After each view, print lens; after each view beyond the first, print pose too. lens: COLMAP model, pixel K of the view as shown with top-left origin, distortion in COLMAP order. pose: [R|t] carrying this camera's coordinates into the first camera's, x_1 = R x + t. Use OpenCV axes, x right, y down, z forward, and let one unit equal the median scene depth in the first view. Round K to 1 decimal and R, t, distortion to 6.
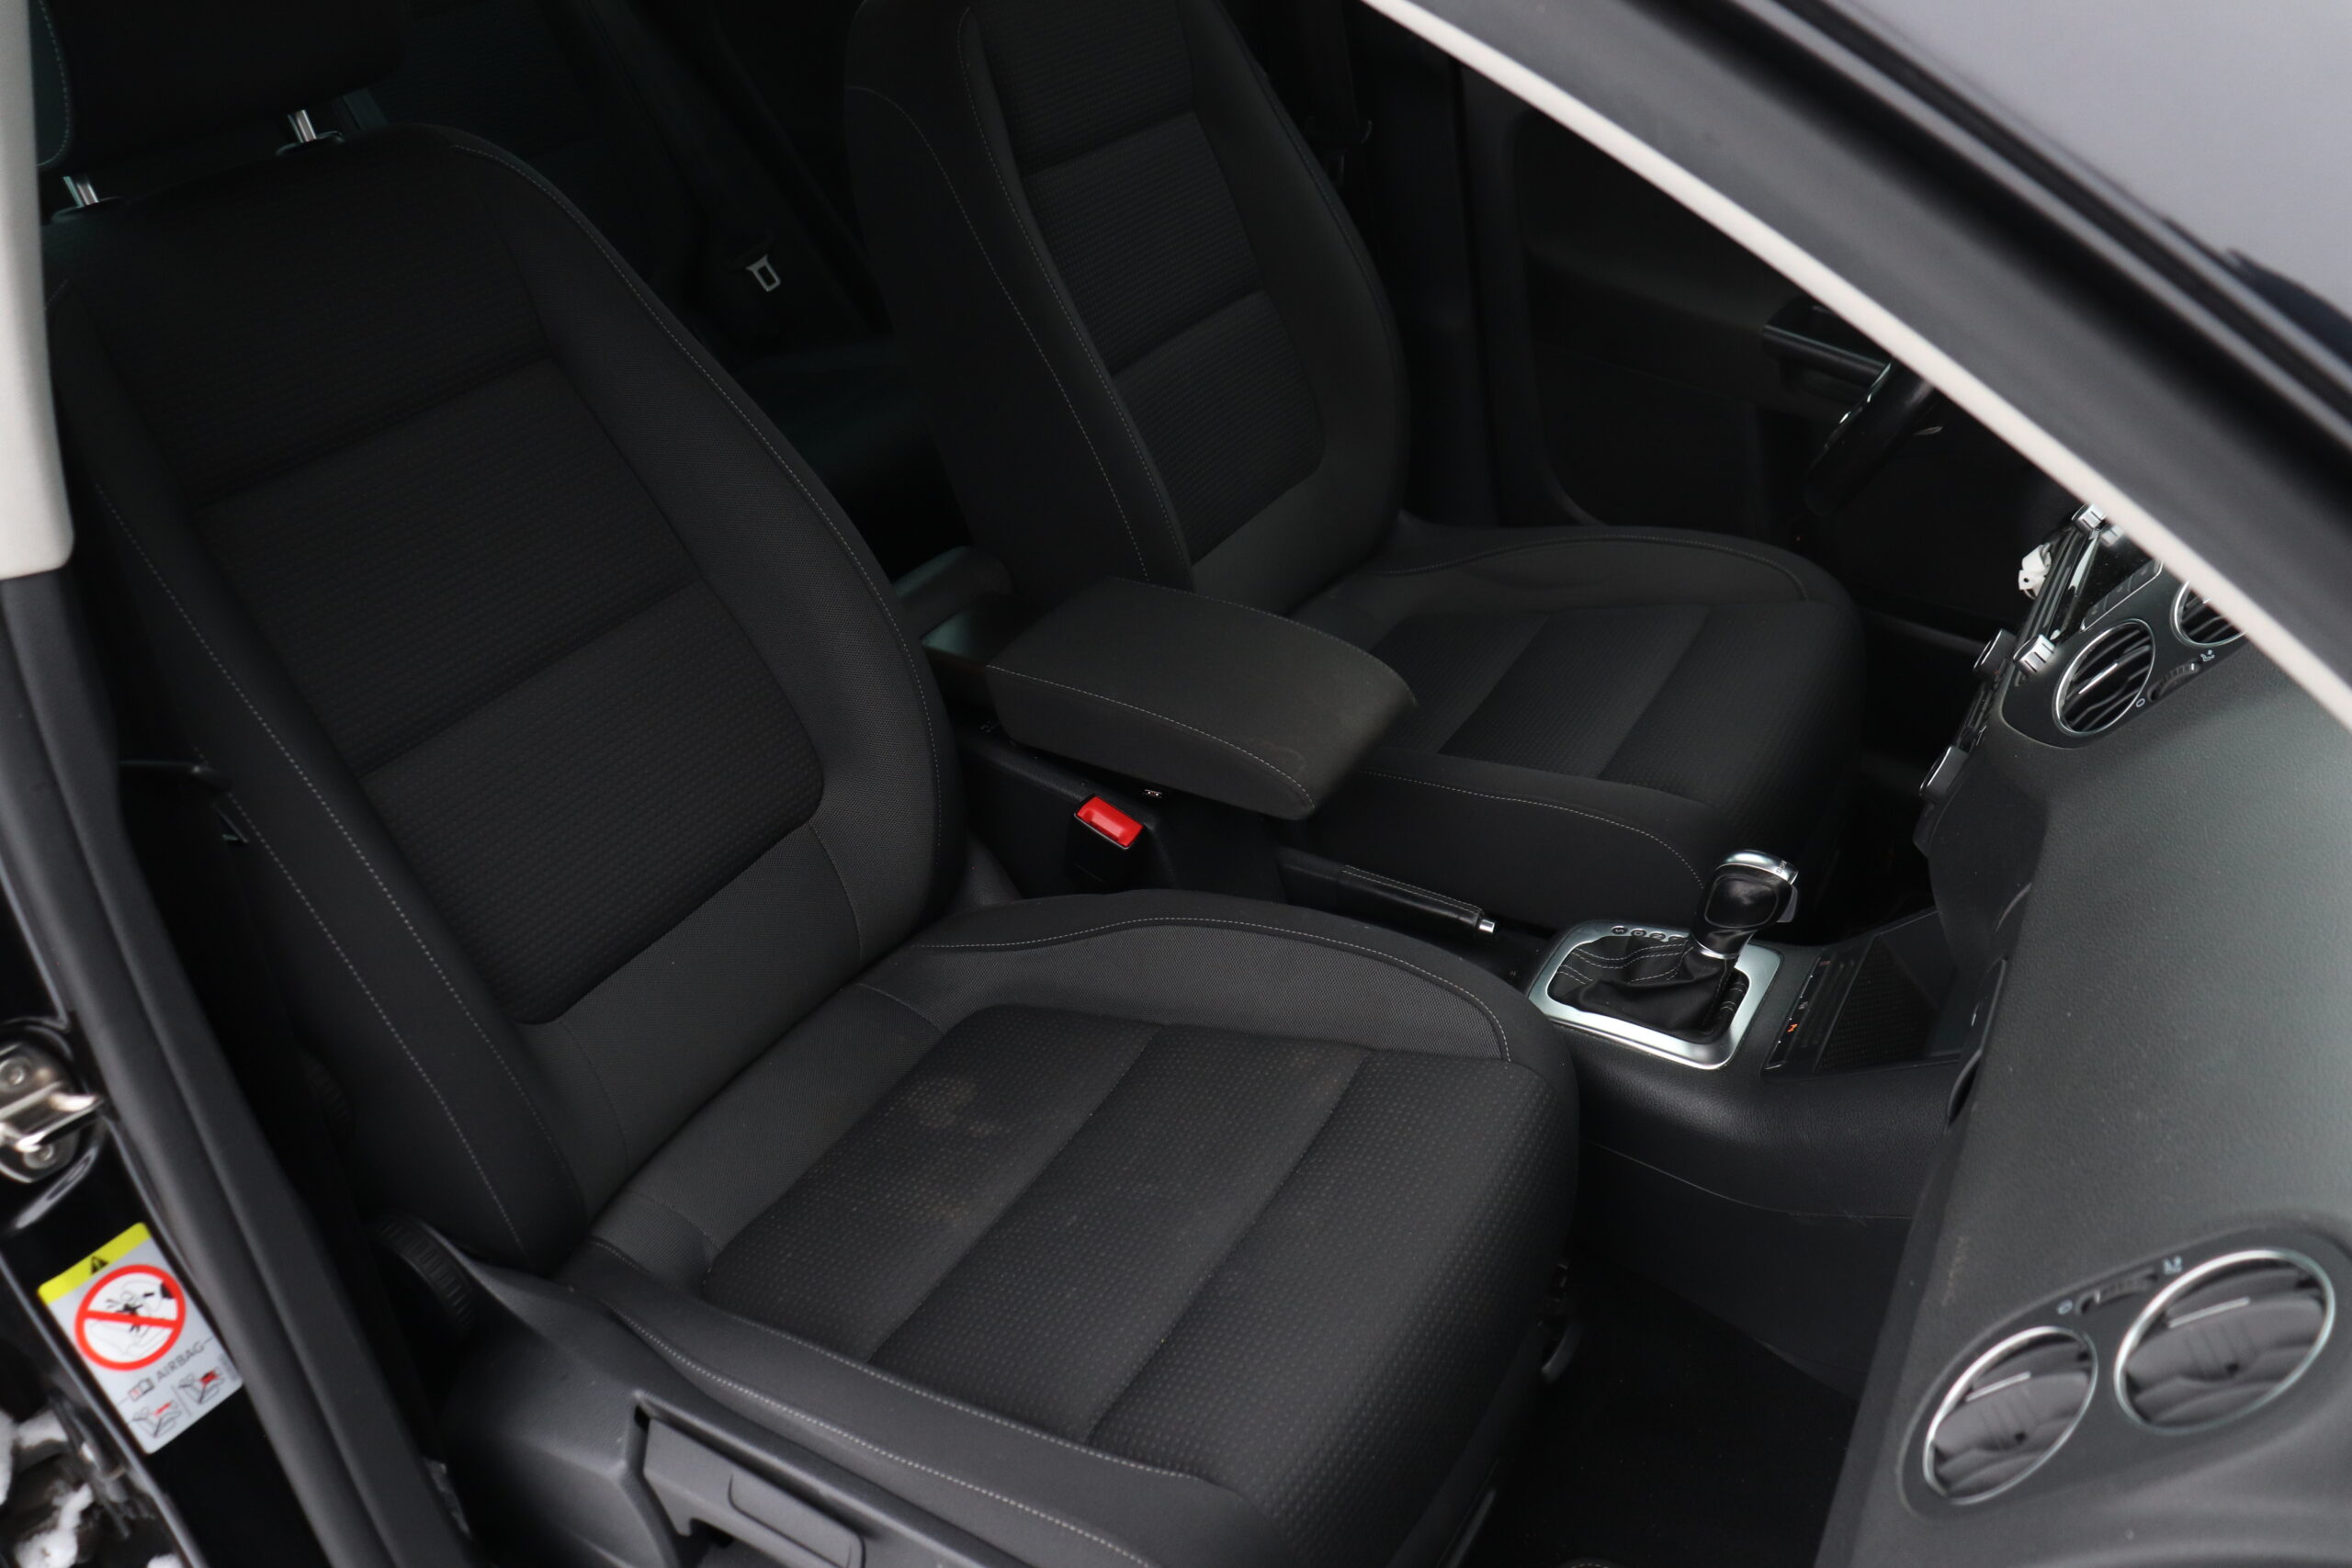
lens RADIAL K [[1864.4, 0, 1177.3], [0, 1864.4, 776.9], [0, 0, 1]] dist [-0.149659, 0.079039]
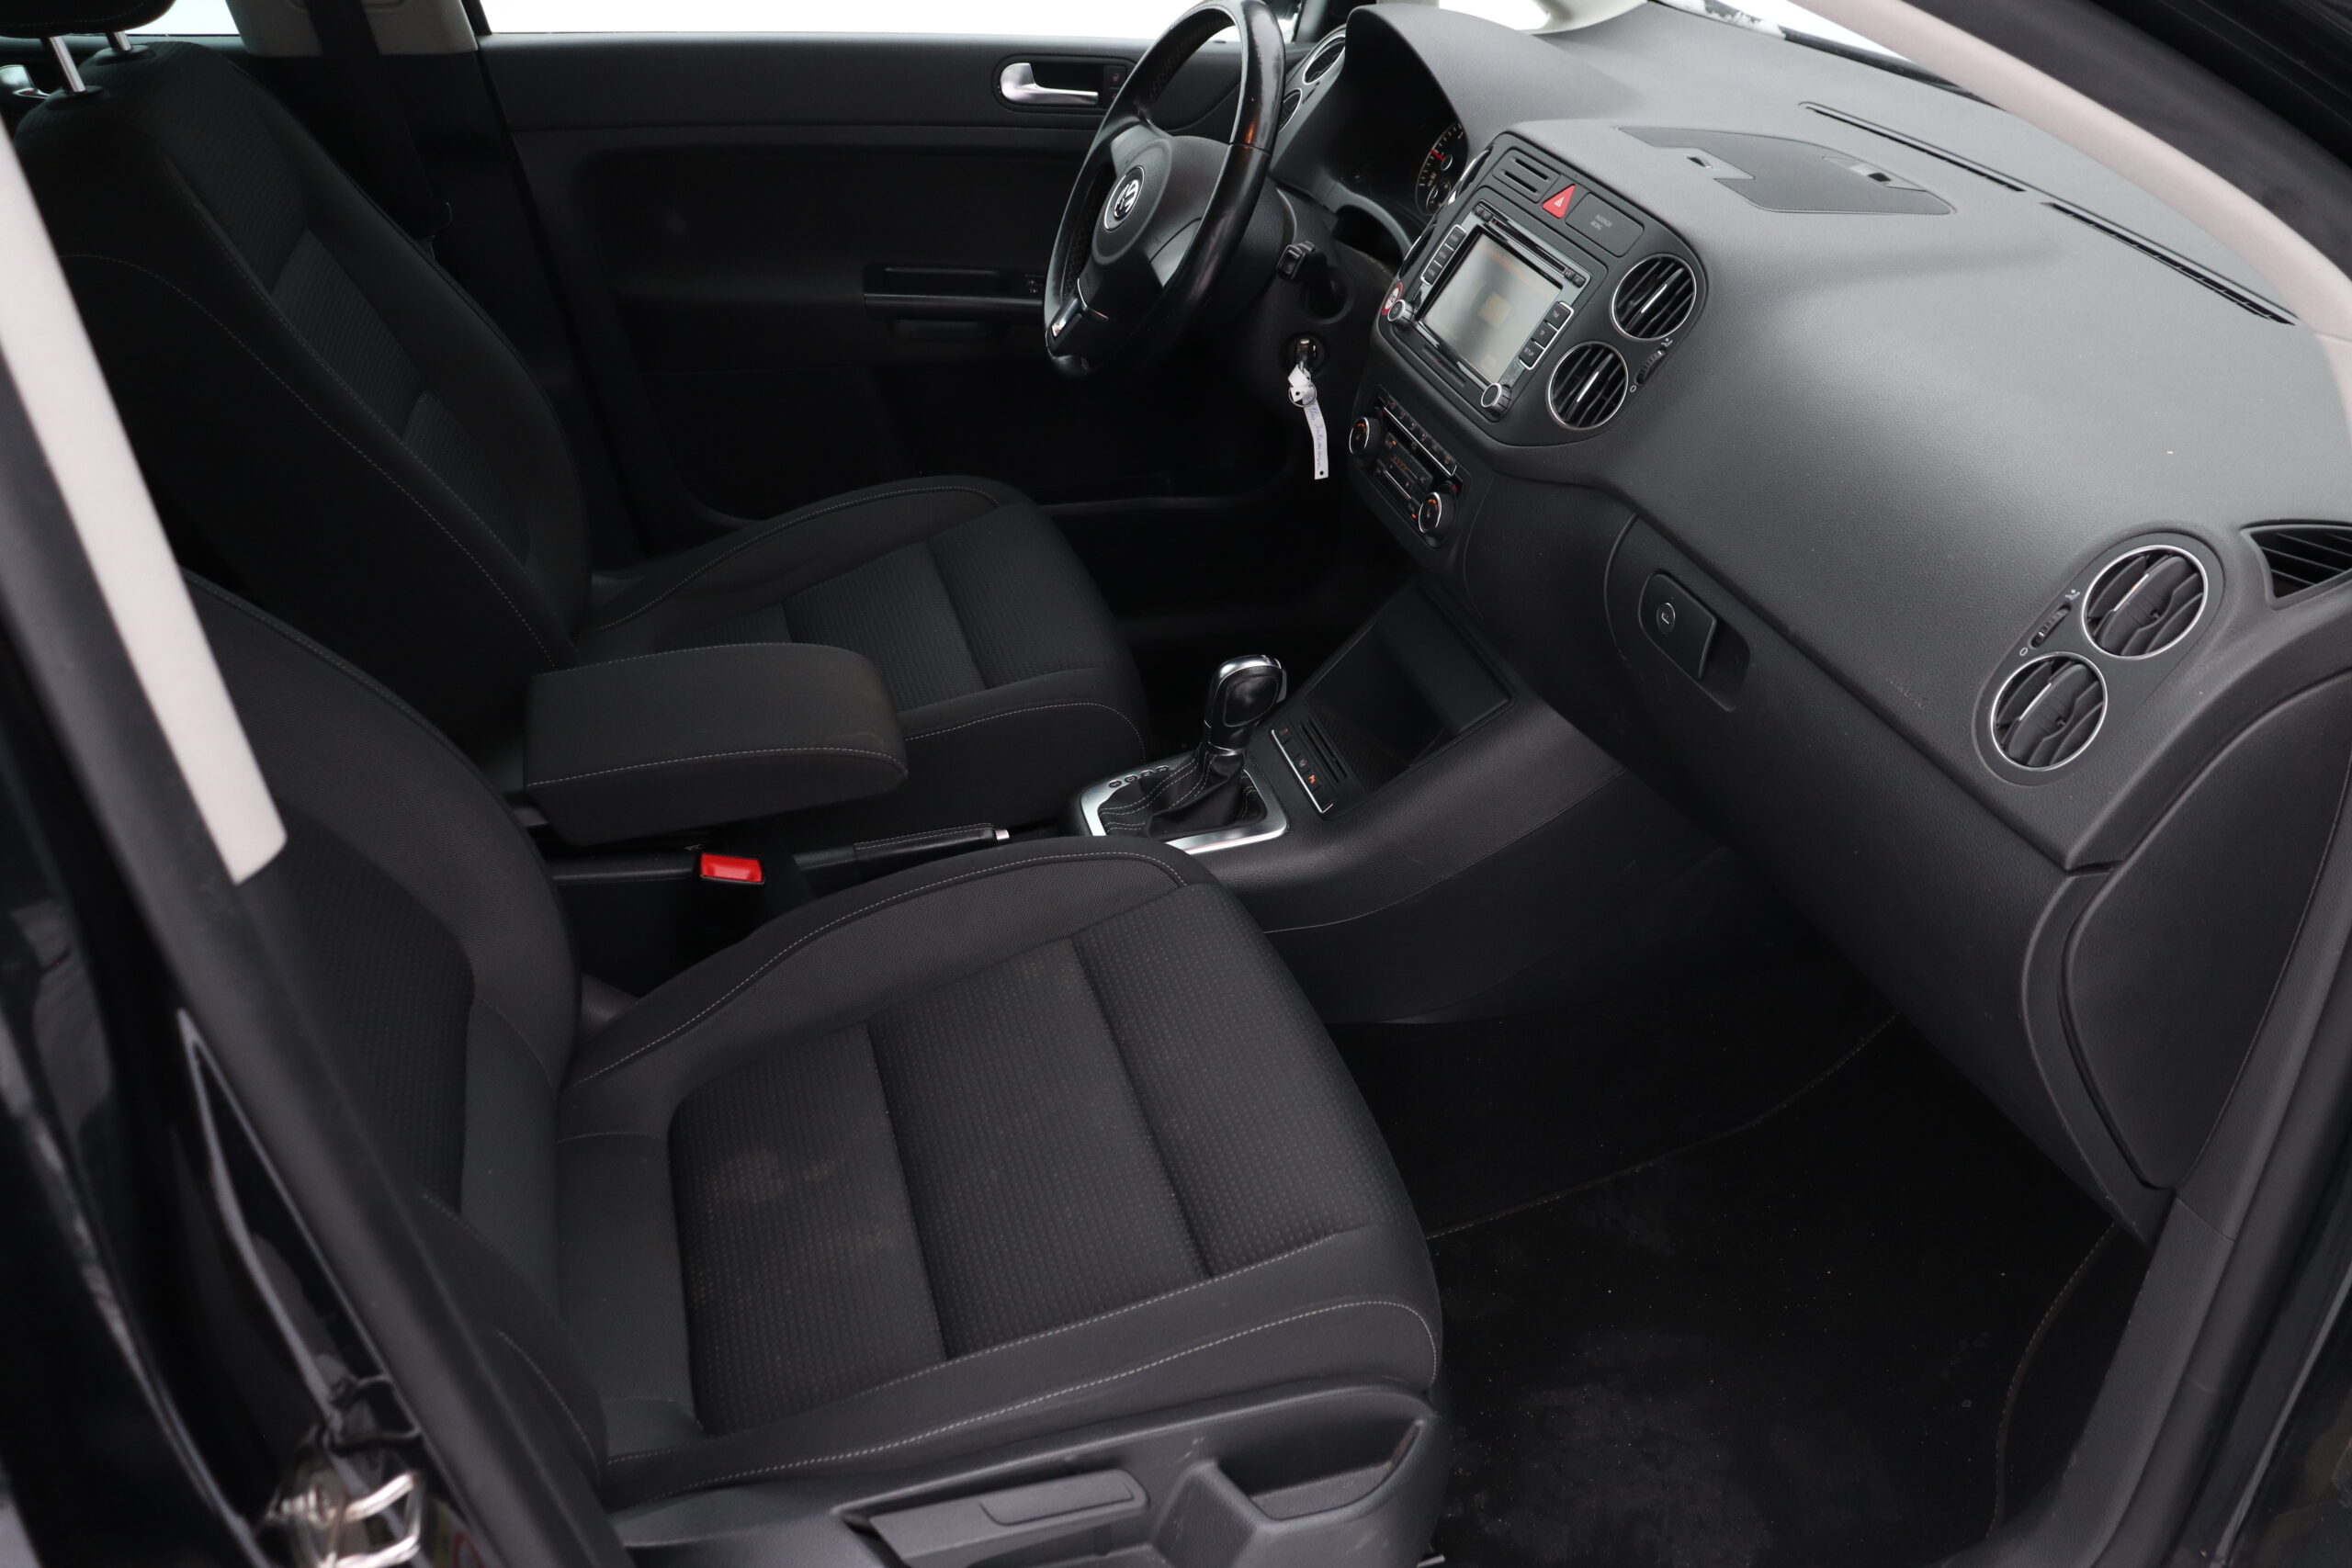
lens RADIAL K [[1864.4, 0, 1162.4], [0, 1864.4, 799.3], [0, 0, 1]] dist [-0.149659, 0.079039]
pose [[0.706795, -0.384731, 0.593651, -0.466872], [0.392739, 0.911380, 0.123053, -0.043786], [-0.588384, 0.146177, 0.795258, 0.053603]]
